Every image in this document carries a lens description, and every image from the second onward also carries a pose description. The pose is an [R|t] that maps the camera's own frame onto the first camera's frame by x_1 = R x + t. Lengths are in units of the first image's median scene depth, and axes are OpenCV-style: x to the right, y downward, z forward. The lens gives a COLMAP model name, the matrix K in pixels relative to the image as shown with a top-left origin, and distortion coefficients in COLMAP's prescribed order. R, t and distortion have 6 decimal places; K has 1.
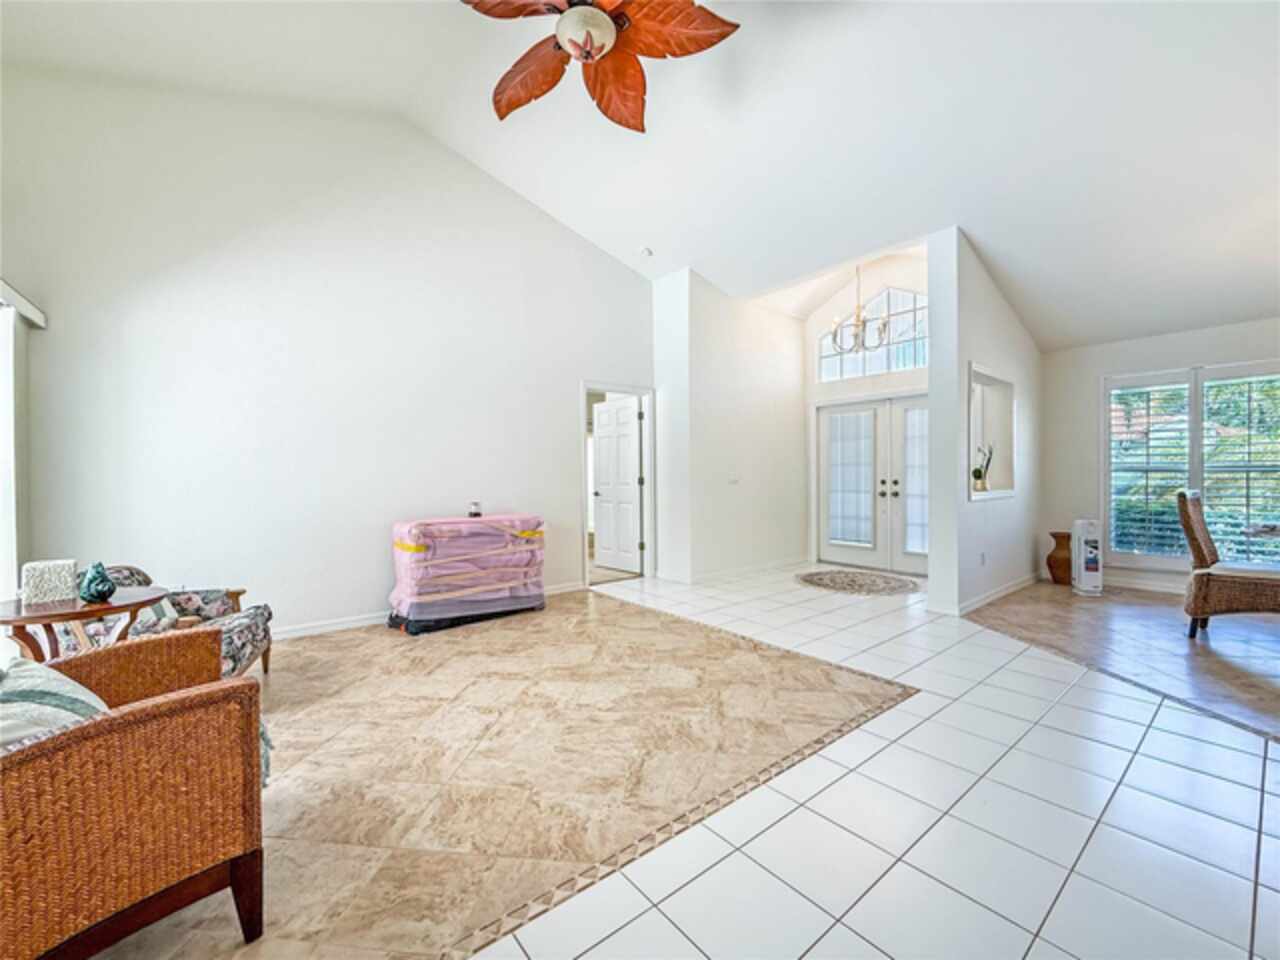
lens RADIAL K [[520.7, 0, 630.9], [0, 520.7, 480.6], [0, 0, 1]] dist [-0.009022, 0.000127]
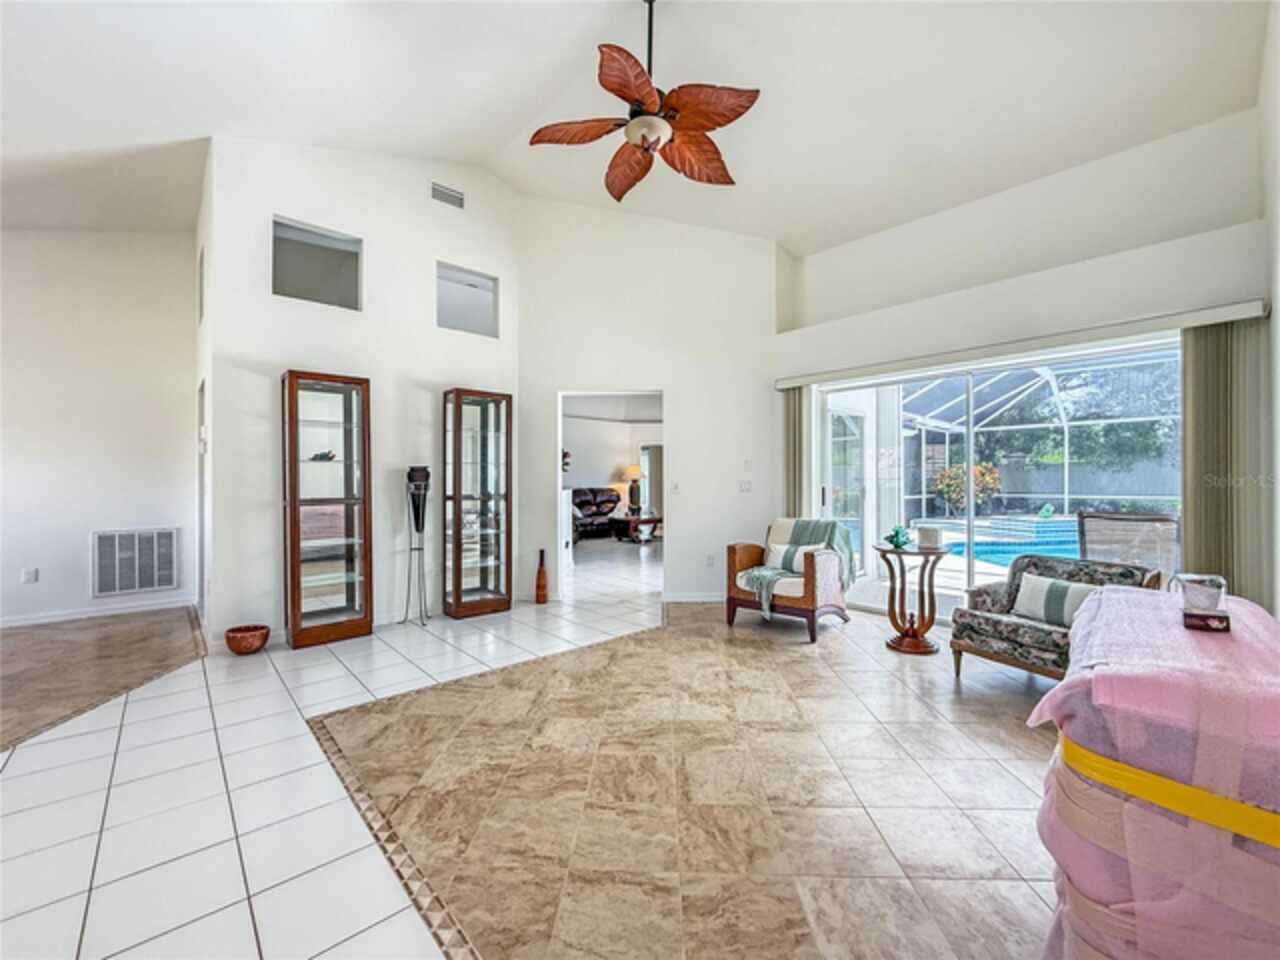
lens RADIAL K [[520.7, 0, 630.9], [0, 520.7, 480.6], [0, 0, 1]] dist [-0.009022, 0.000127]
pose [[-0.997966, 0.010687, -0.062850, 0.034527], [0.010238, 0.999920, 0.007464, -0.019833], [0.062924, 0.006805, -0.997995, 1.786483]]
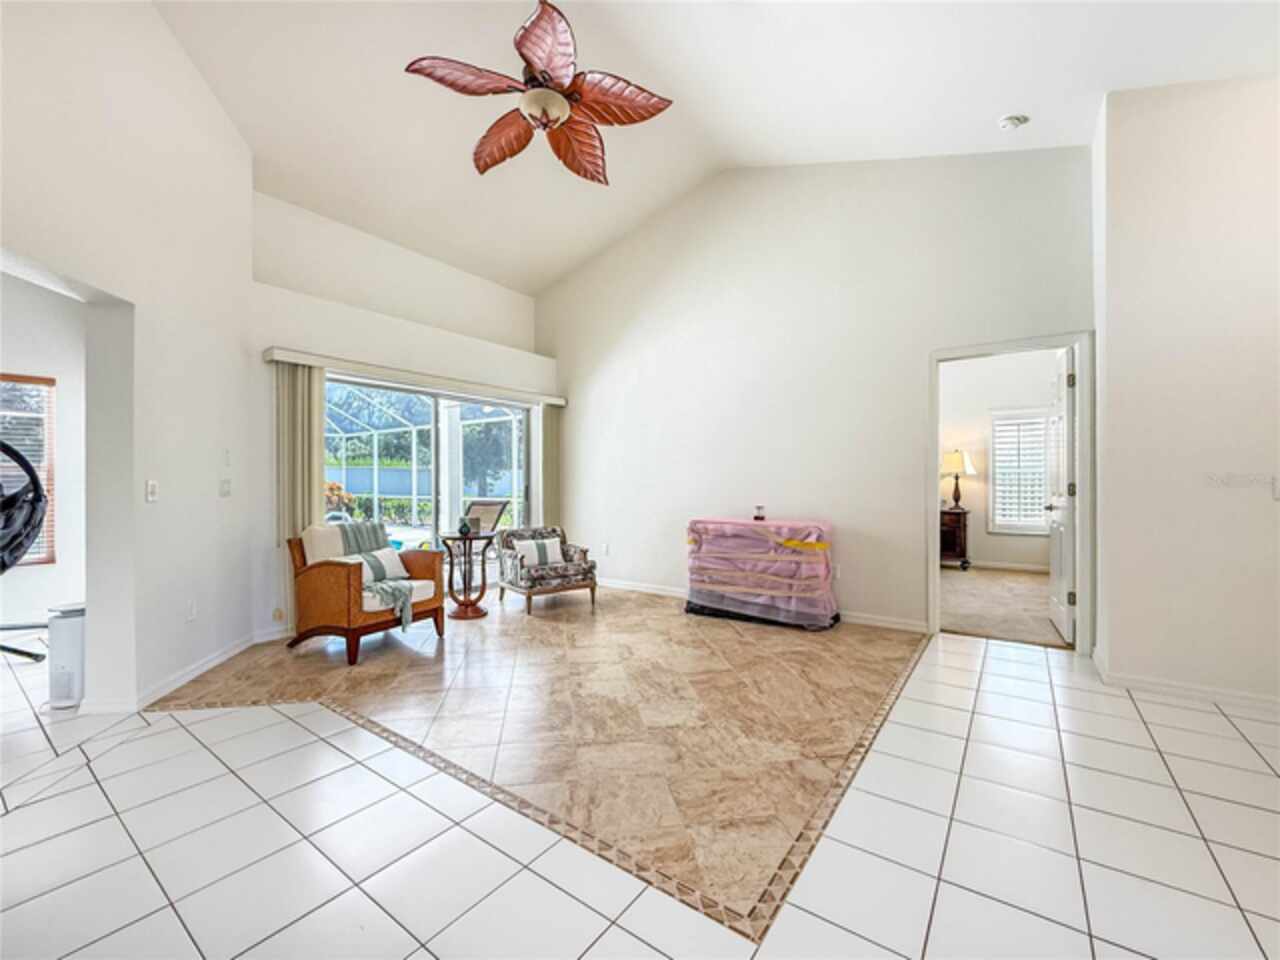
lens RADIAL K [[527.8, 0, 643.0], [0, 527.8, 485.0], [0, 0, 1]] dist [-0.015939, -0.000003]
pose [[0.277431, 0.013965, -0.960644, 0.897136], [-0.008576, 0.999891, 0.012058, -0.014259], [0.960707, 0.004893, 0.277520, 0.700825]]
